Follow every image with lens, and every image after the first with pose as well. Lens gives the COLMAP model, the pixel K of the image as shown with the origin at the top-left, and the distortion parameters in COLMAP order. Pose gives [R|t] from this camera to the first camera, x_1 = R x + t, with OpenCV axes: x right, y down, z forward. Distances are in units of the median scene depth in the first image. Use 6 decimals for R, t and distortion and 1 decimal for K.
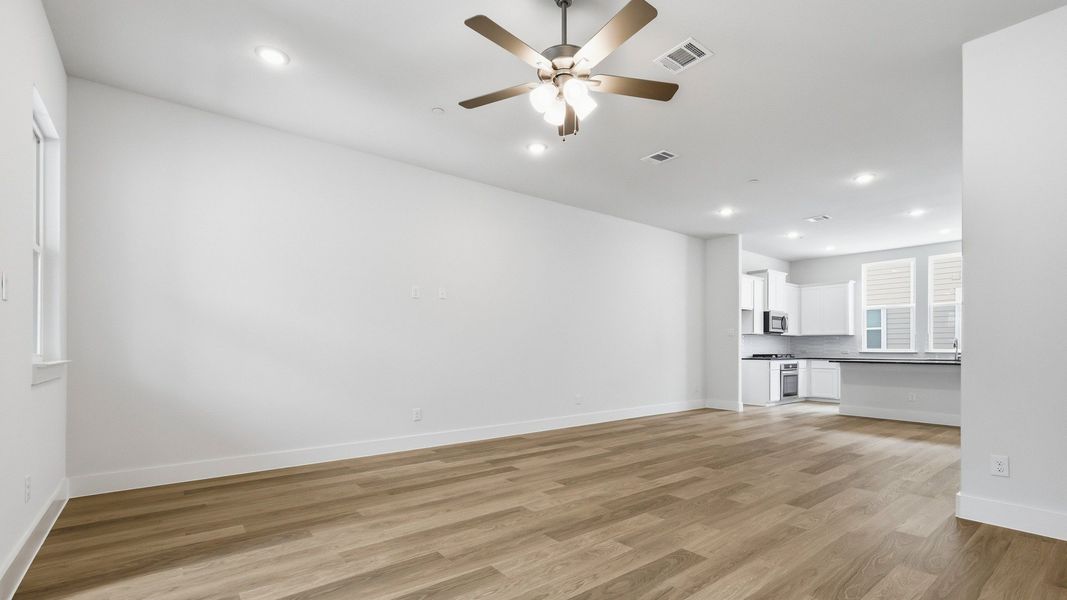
lens RADIAL K [[472.2, 0, 535.5], [0, 472.2, 346.5], [0, 0, 1]] dist [0.002111, -0.002382]
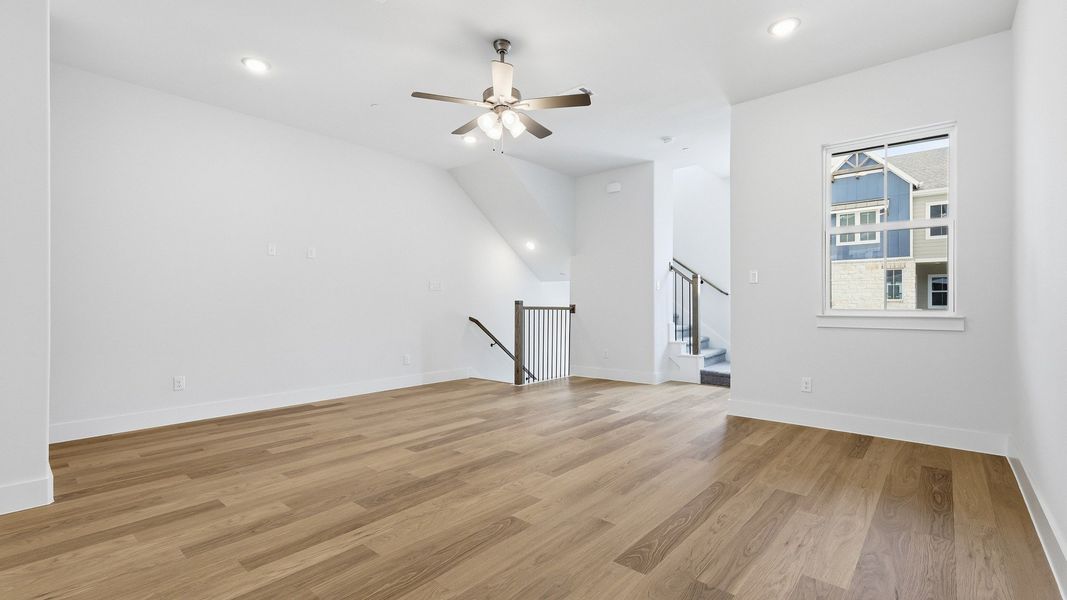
lens RADIAL K [[472.2, 0, 541.2], [0, 472.2, 301.9], [0, 0, 1]] dist [0.002111, -0.002382]
pose [[-0.981612, -0.001046, -0.190882, 0.097113], [0.000339, 0.999974, -0.007221, 0.002074], [0.190884, -0.007152, -0.981586, 1.080362]]
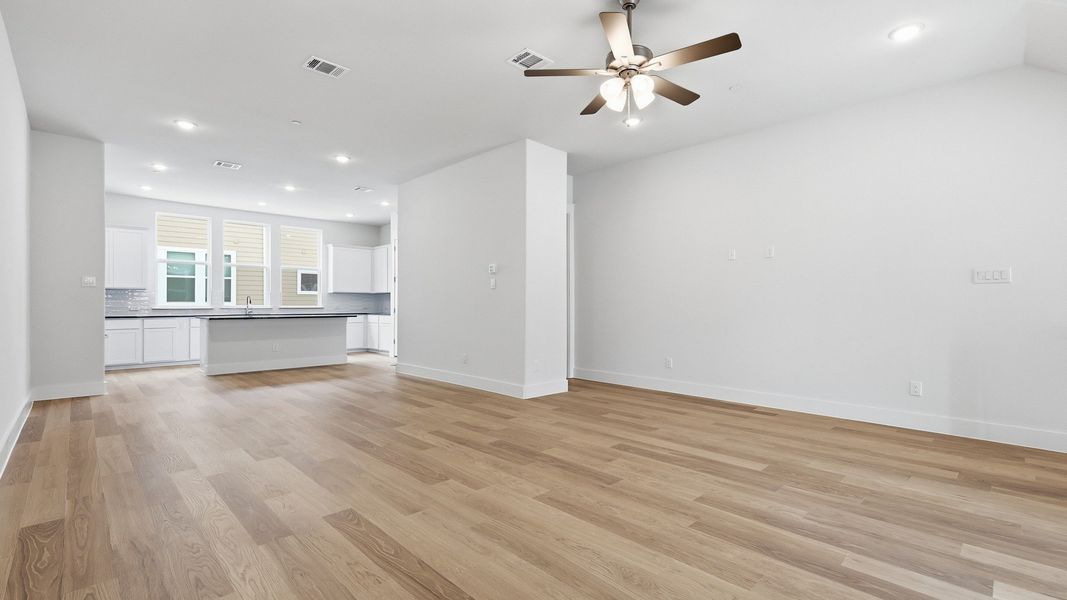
lens RADIAL K [[472.2, 0, 532.9], [0, 472.2, 305.1], [0, 0, 1]] dist [0.002111, -0.002382]
pose [[-0.099030, -0.003710, 0.995078, -0.486277], [-0.004978, 0.999982, 0.003233, -0.002025], [-0.995072, -0.004634, -0.099047, 0.616397]]
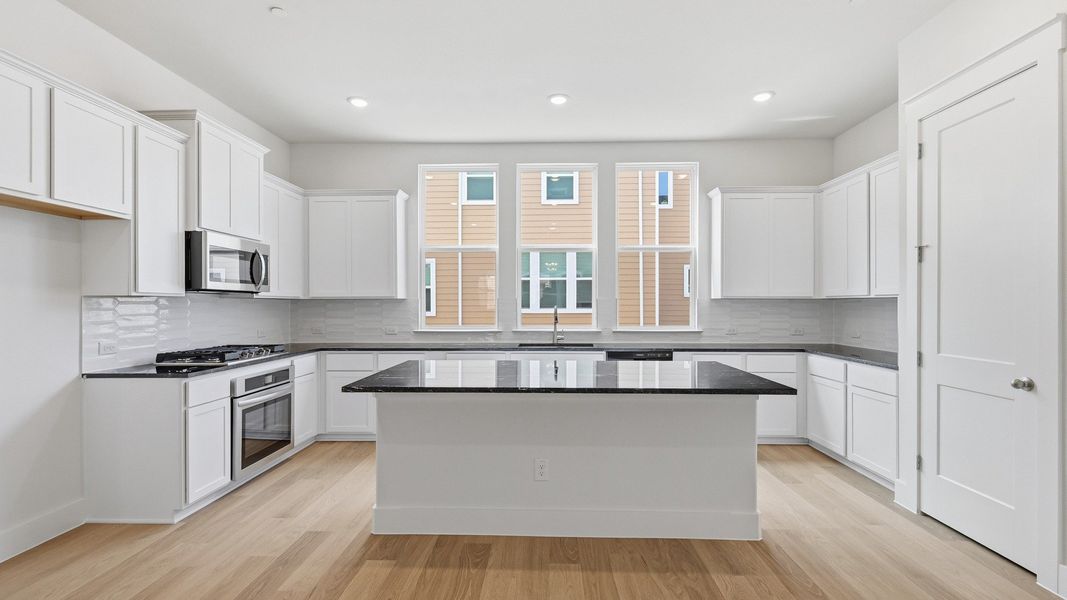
lens RADIAL K [[472.2, 0, 534.1], [0, 472.2, 302.9], [0, 0, 1]] dist [0.002111, -0.002382]
pose [[0.646056, -0.001422, 0.763289, 0.621604], [-0.000349, 0.999998, 0.002159, -0.035171], [-0.763290, -0.001661, 0.646054, 0.938728]]
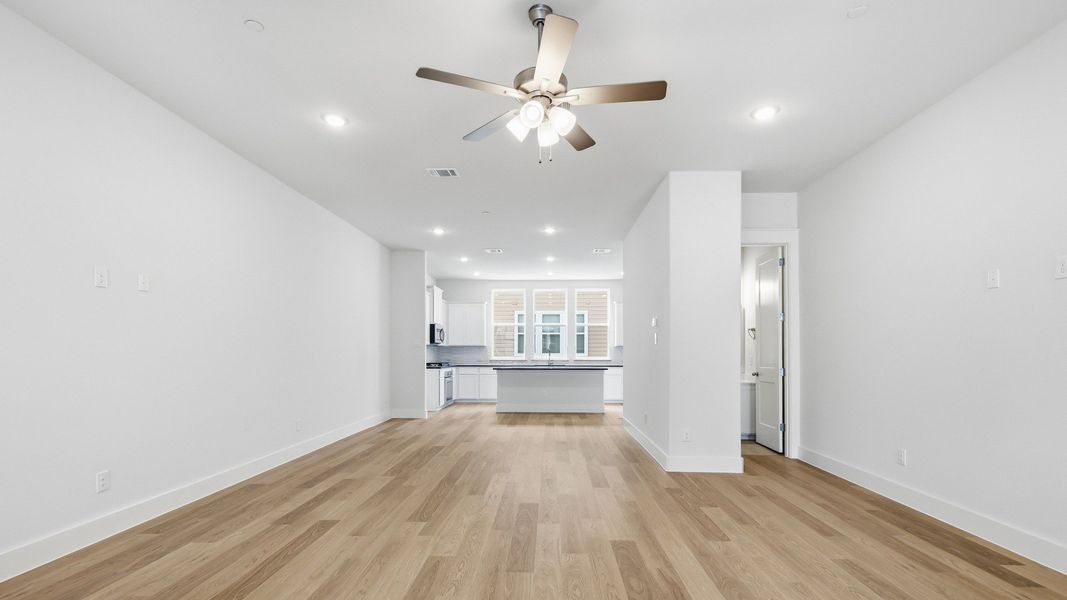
lens RADIAL K [[472.2, 0, 534.7], [0, 472.2, 346.2], [0, 0, 1]] dist [0.002111, -0.002382]
pose [[0.647805, 0.008191, 0.761762, -0.316267], [-0.001293, 0.999953, -0.009653, -0.020406], [-0.761805, 0.005268, 0.647785, 0.174076]]
